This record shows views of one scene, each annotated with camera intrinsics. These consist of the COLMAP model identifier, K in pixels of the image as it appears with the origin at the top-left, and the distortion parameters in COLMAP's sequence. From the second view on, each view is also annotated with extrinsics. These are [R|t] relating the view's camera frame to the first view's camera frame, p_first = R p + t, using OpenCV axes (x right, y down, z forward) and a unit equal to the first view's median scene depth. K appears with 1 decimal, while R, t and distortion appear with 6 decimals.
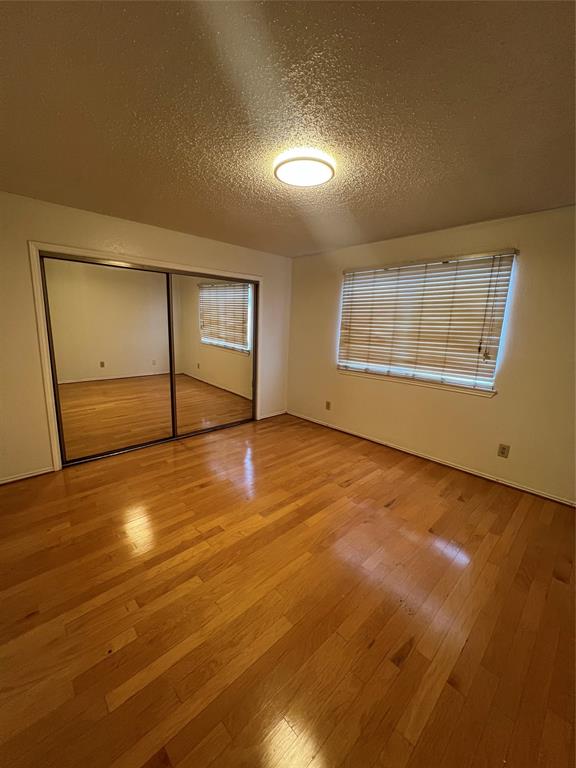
lens RADIAL K [[308.4, 0, 288.9], [0, 308.4, 380.3], [0, 0, 1]] dist [0.002968, -0.000047]
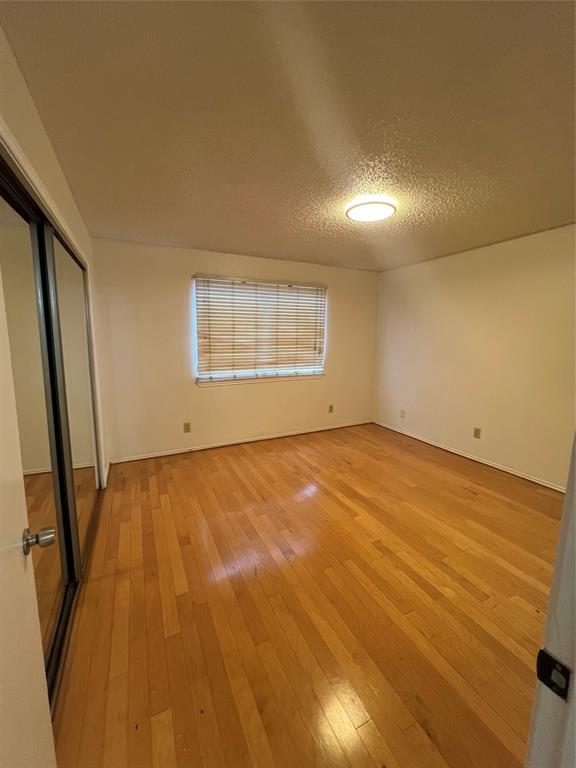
lens RADIAL K [[307.9, 0, 289.2], [0, 307.9, 383.2], [0, 0, 1]] dist [-0.001694, 0.000243]
pose [[0.291640, -0.173306, 0.940697, -0.728468], [0.175492, 0.976451, 0.125486, -0.121857], [-0.940292, 0.128488, 0.315186, 0.564488]]
